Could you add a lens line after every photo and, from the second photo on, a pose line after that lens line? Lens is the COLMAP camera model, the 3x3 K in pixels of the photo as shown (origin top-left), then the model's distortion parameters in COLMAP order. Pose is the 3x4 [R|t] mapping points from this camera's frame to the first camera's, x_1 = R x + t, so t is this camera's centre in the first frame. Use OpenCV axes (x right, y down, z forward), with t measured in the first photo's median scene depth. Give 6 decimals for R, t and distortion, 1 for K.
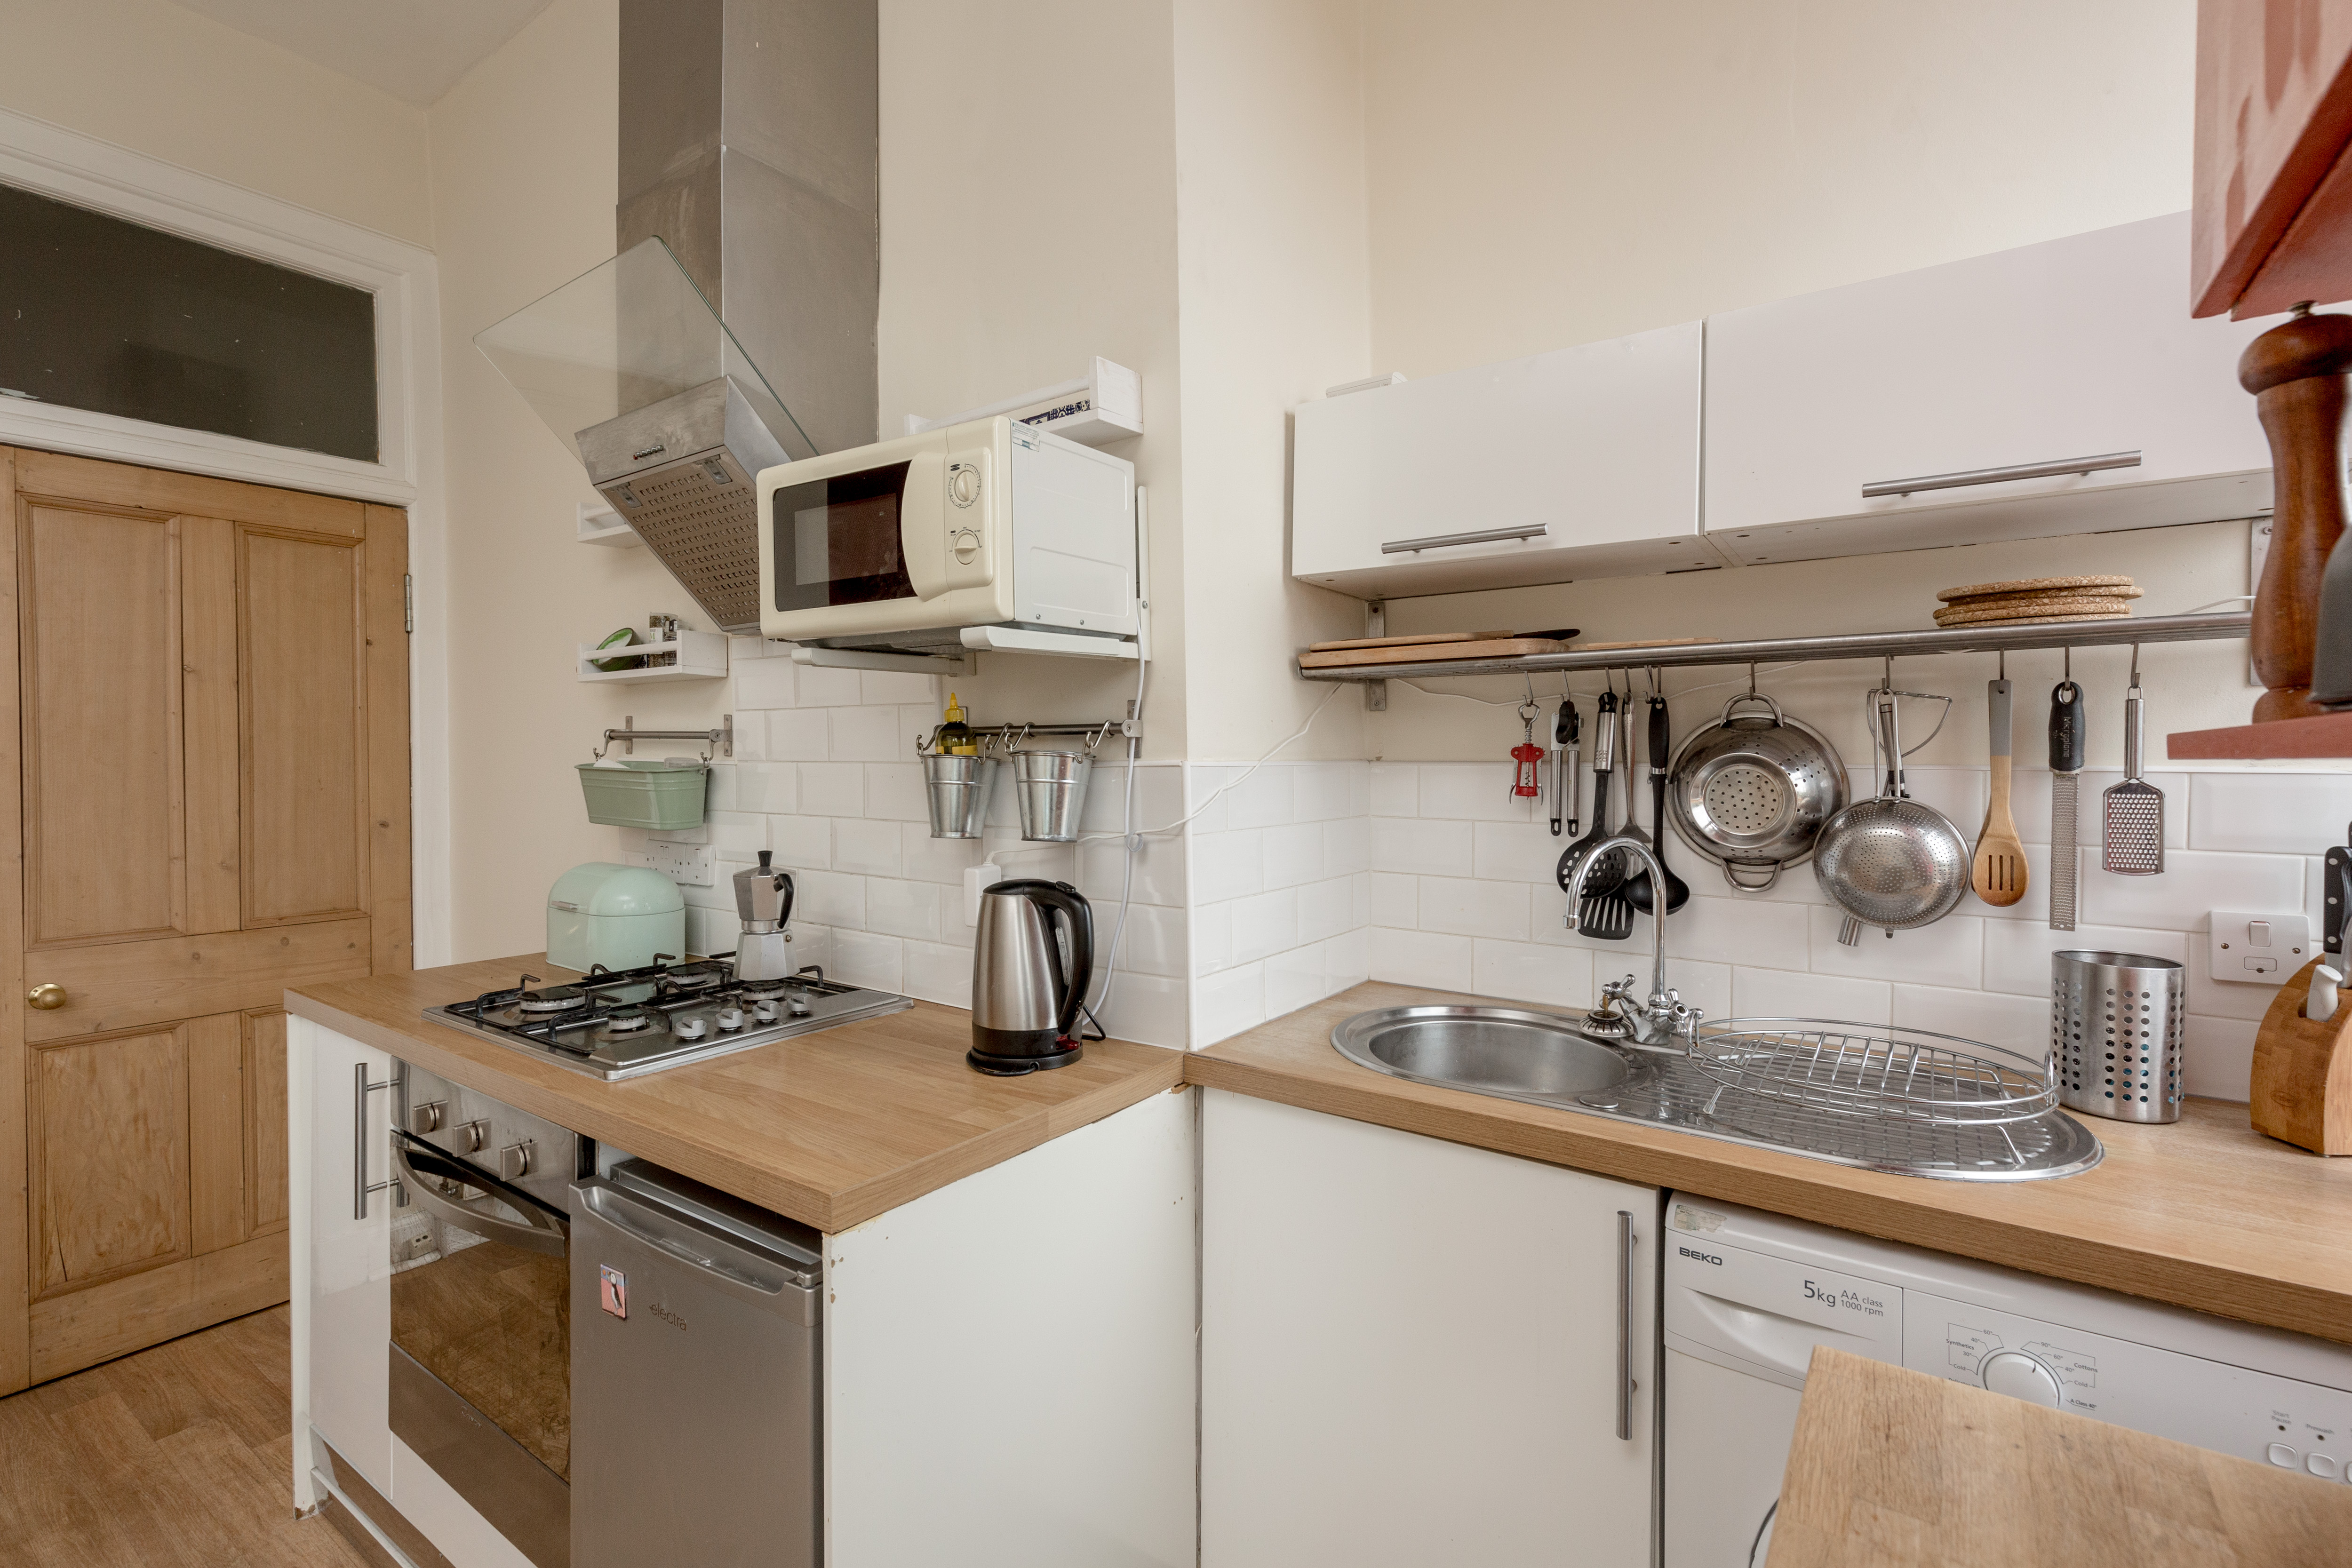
lens RADIAL K [[1050.9, 0, 1166.0], [0, 1050.9, 769.6], [0, 0, 1]] dist [0.006669, -0.002372]
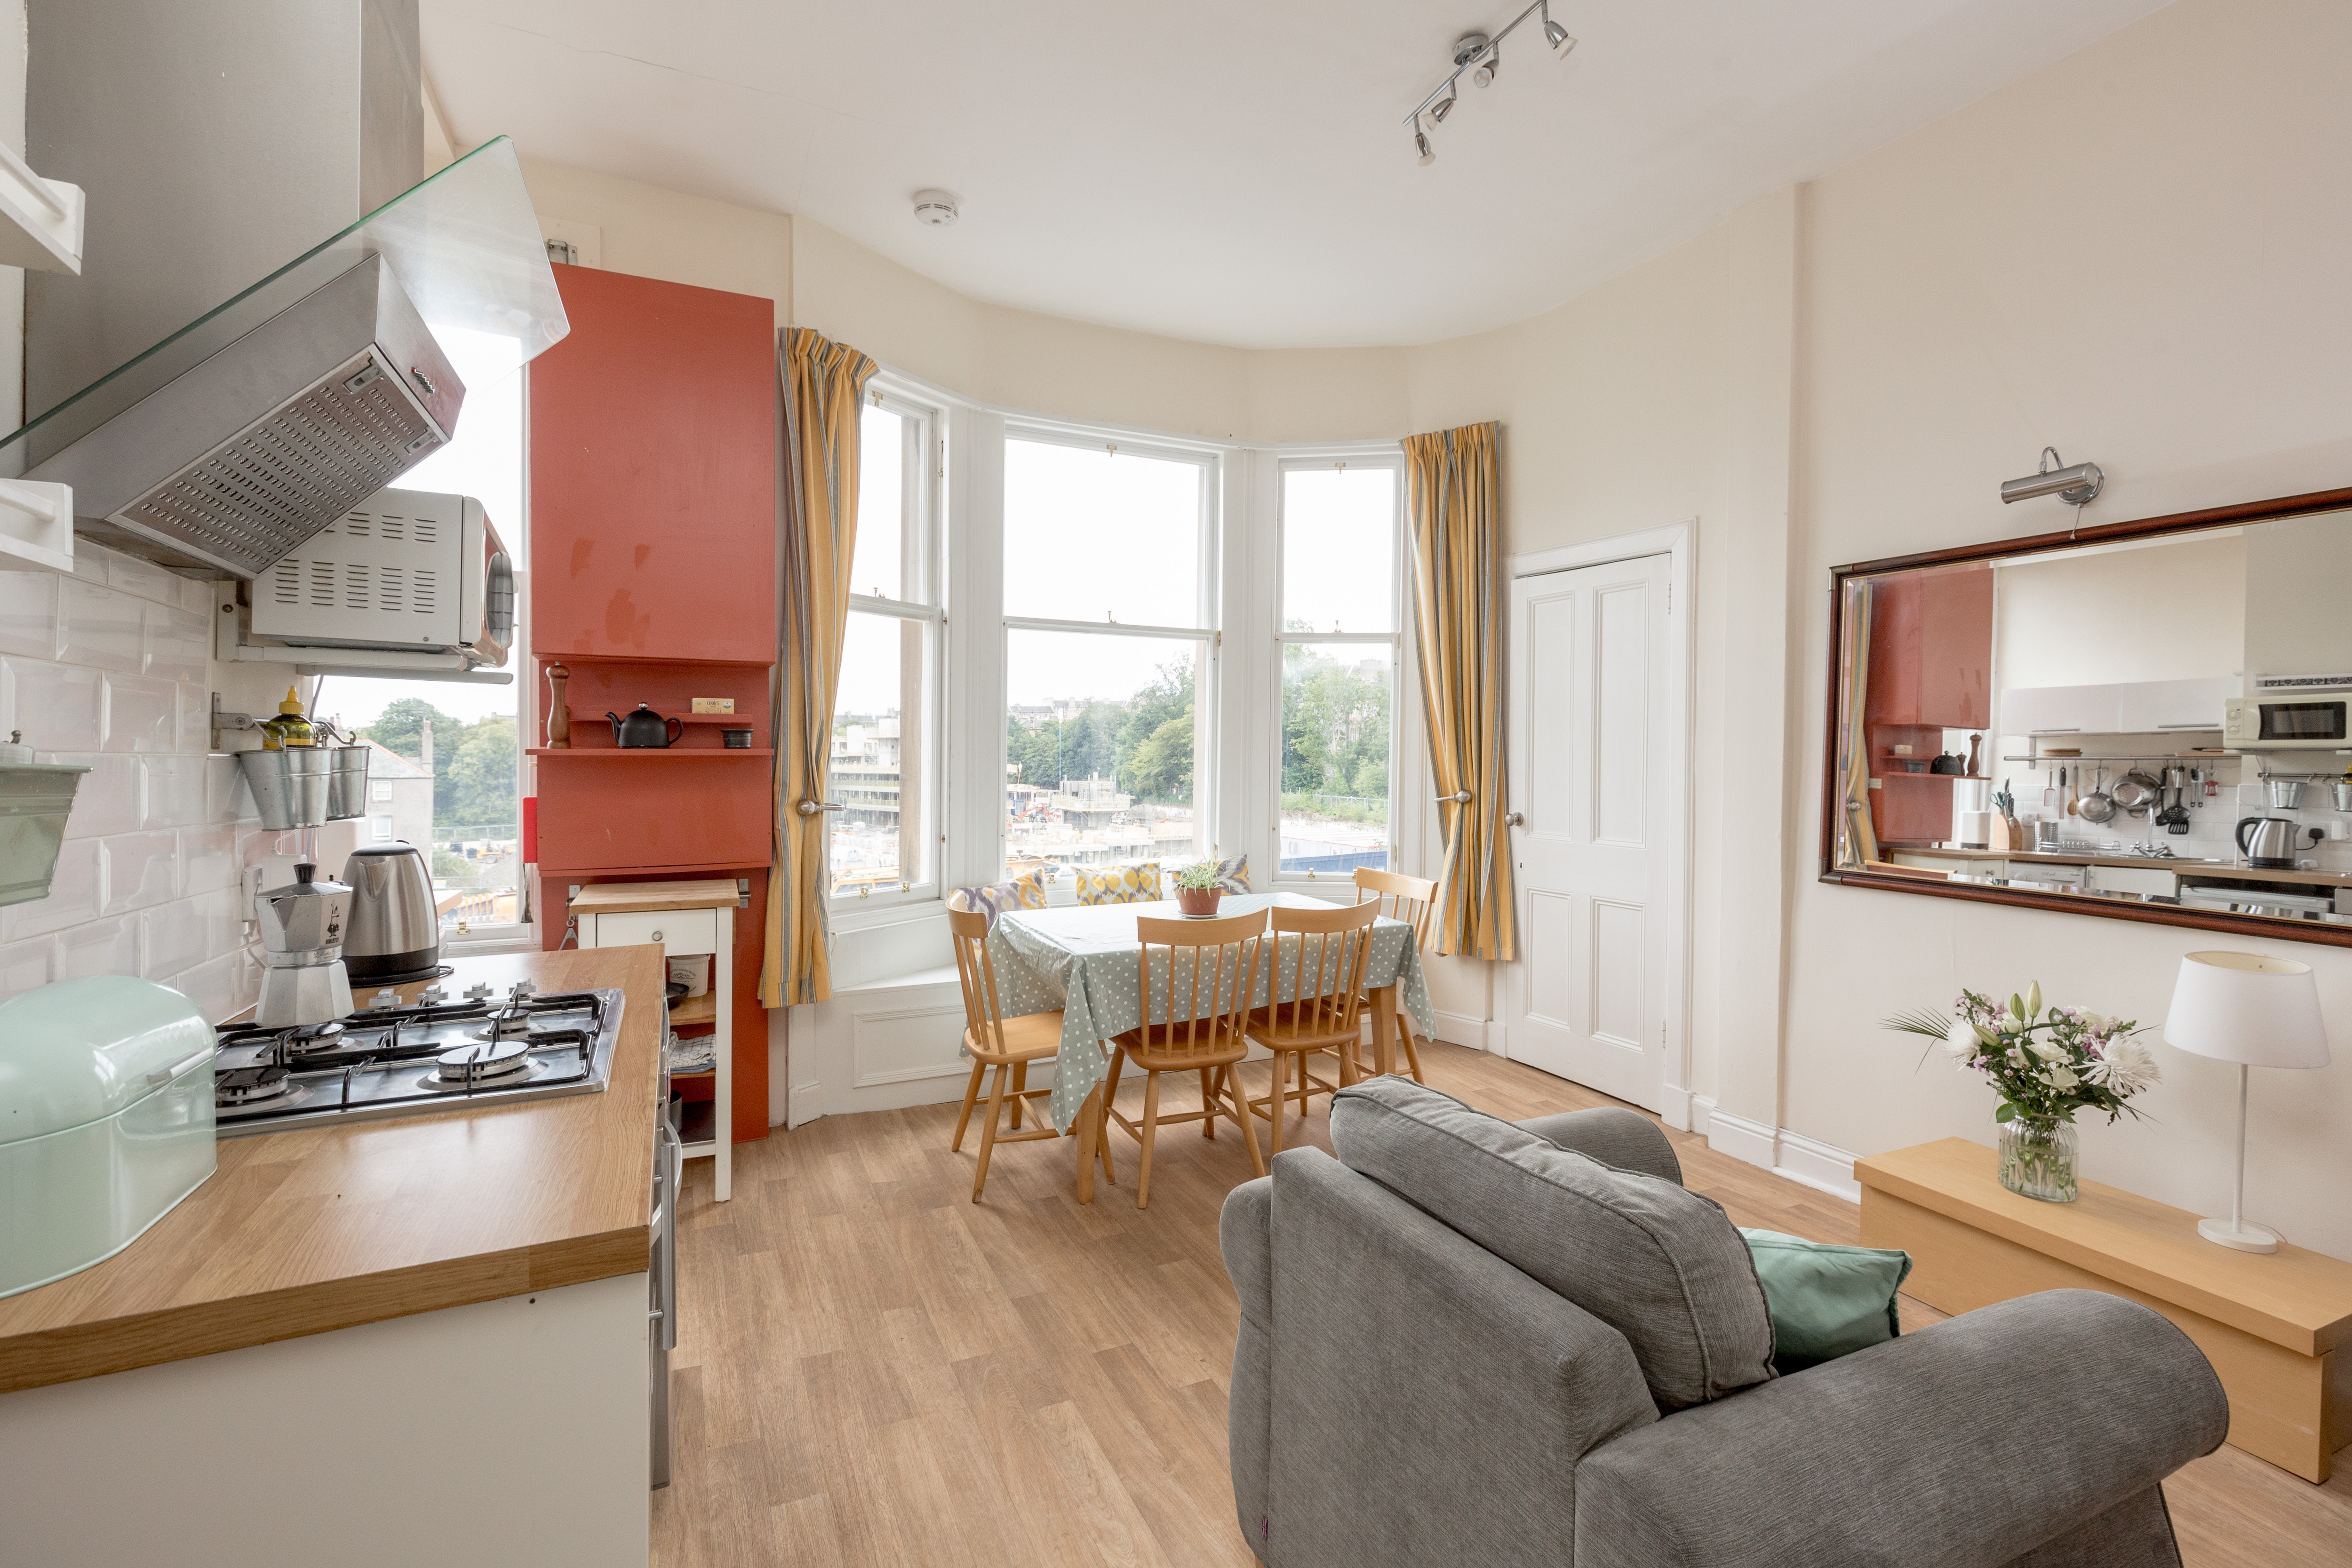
lens RADIAL K [[1050.9, 0, 1175.6], [0, 1050.9, 770.0], [0, 0, 1]] dist [0.006669, -0.002372]
pose [[-0.867246, -0.003427, 0.497868, -1.485820], [0.007968, 0.999753, 0.020761, -0.005633], [-0.497816, 0.021973, -0.867004, 1.484372]]
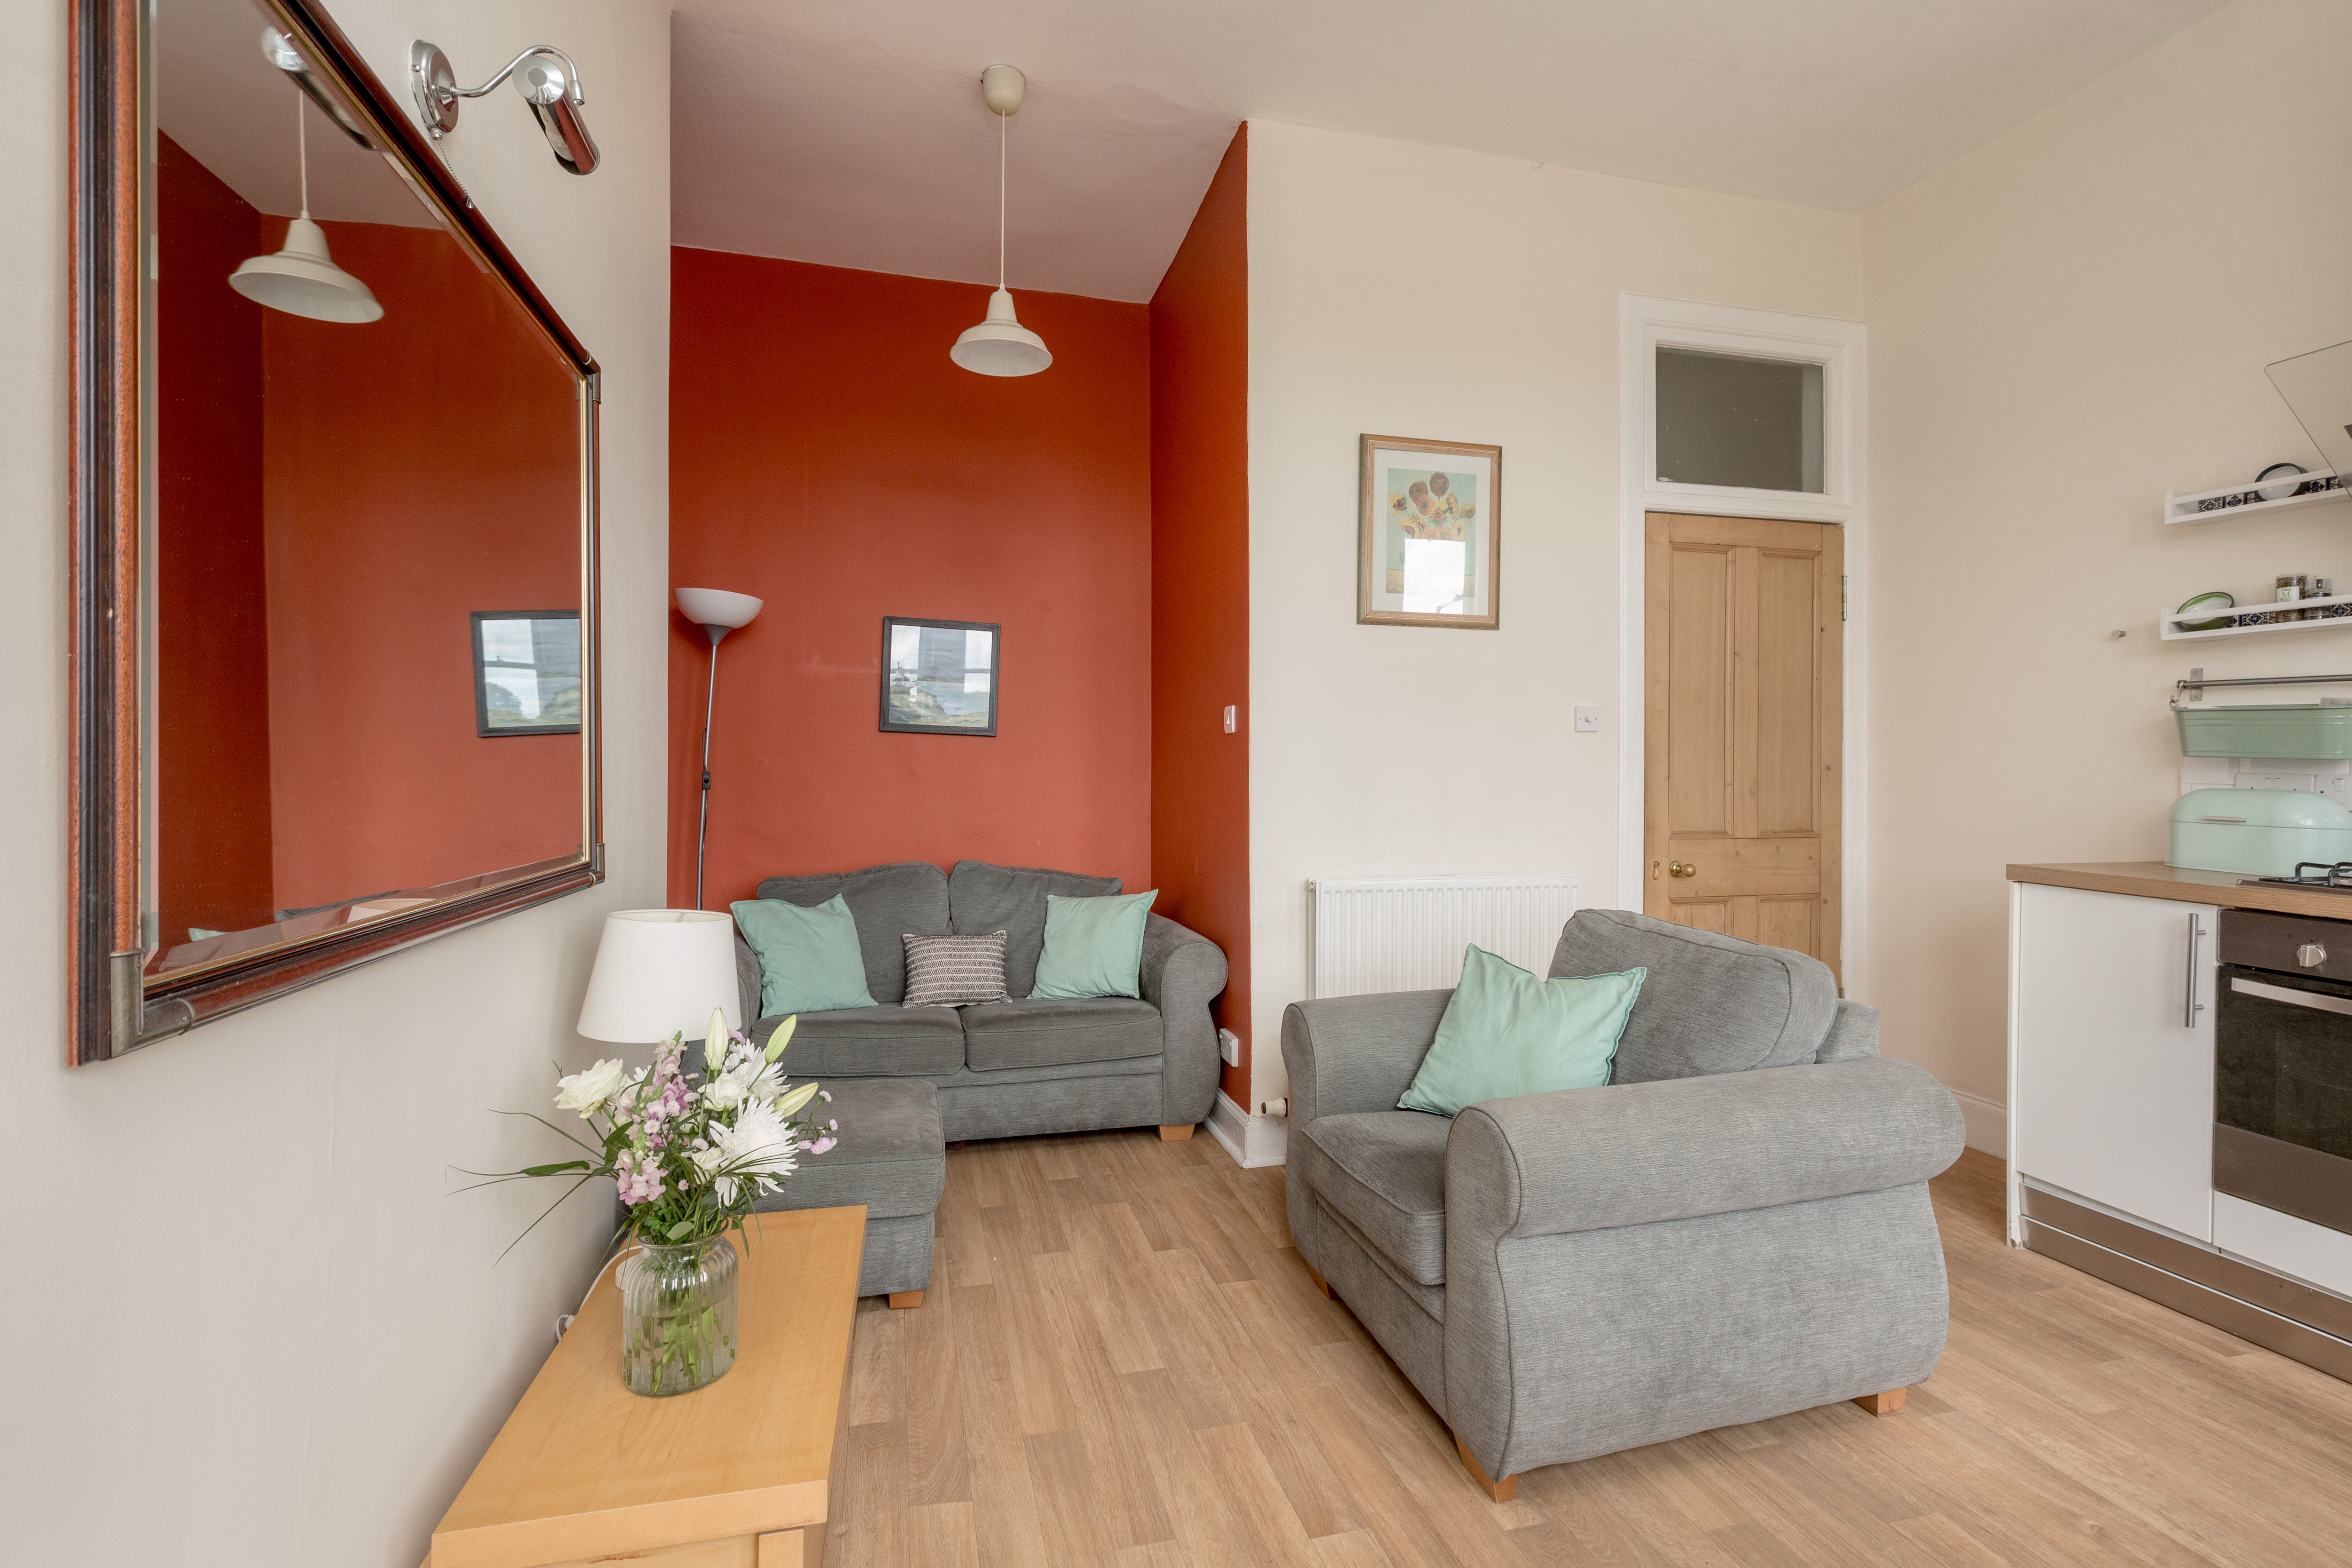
lens RADIAL K [[1050.9, 0, 1176.3], [0, 1050.9, 763.7], [0, 0, 1]] dist [0.006669, -0.002372]
pose [[0.759351, 0.011109, -0.650586, -0.886115], [-0.019709, 0.999788, -0.005931, 0.122466], [0.650382, 0.017326, 0.759409, -0.909397]]
